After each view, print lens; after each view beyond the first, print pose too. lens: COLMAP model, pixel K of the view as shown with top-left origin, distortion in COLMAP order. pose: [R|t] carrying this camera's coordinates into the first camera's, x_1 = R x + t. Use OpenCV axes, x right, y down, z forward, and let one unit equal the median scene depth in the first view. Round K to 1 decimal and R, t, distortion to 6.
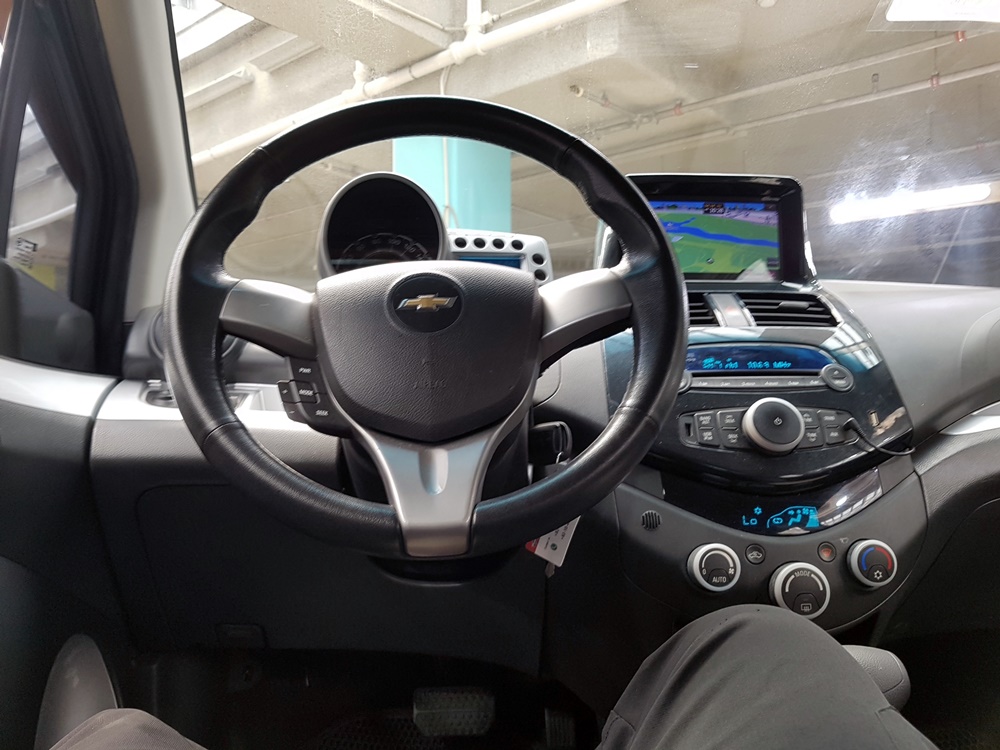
lens RADIAL K [[817.6, 0, 500.0], [0, 817.6, 375.0], [0, 0, 1]] dist [-0.060719, 0.069990]
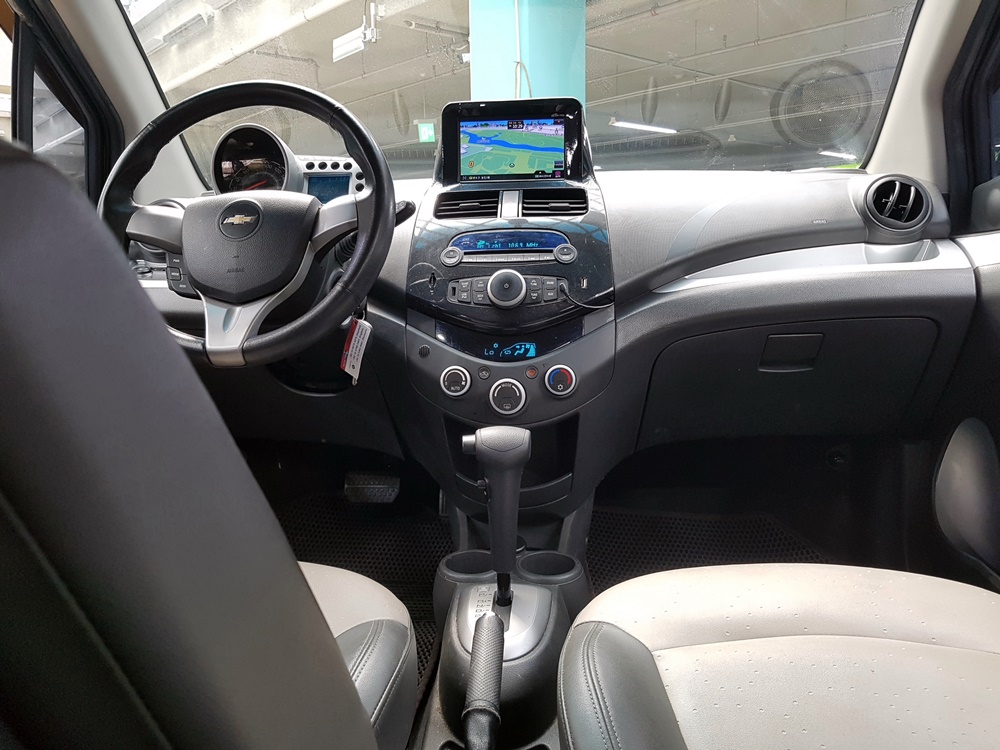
lens RADIAL K [[817.6, 0, 500.0], [0, 817.6, 375.0], [0, 0, 1]] dist [-0.060719, 0.069990]
pose [[0.987467, 0.006603, -0.157689, 0.552579], [0.022151, 0.983437, 0.179890, -0.049723], [0.156265, -0.181128, 0.970965, -0.466120]]
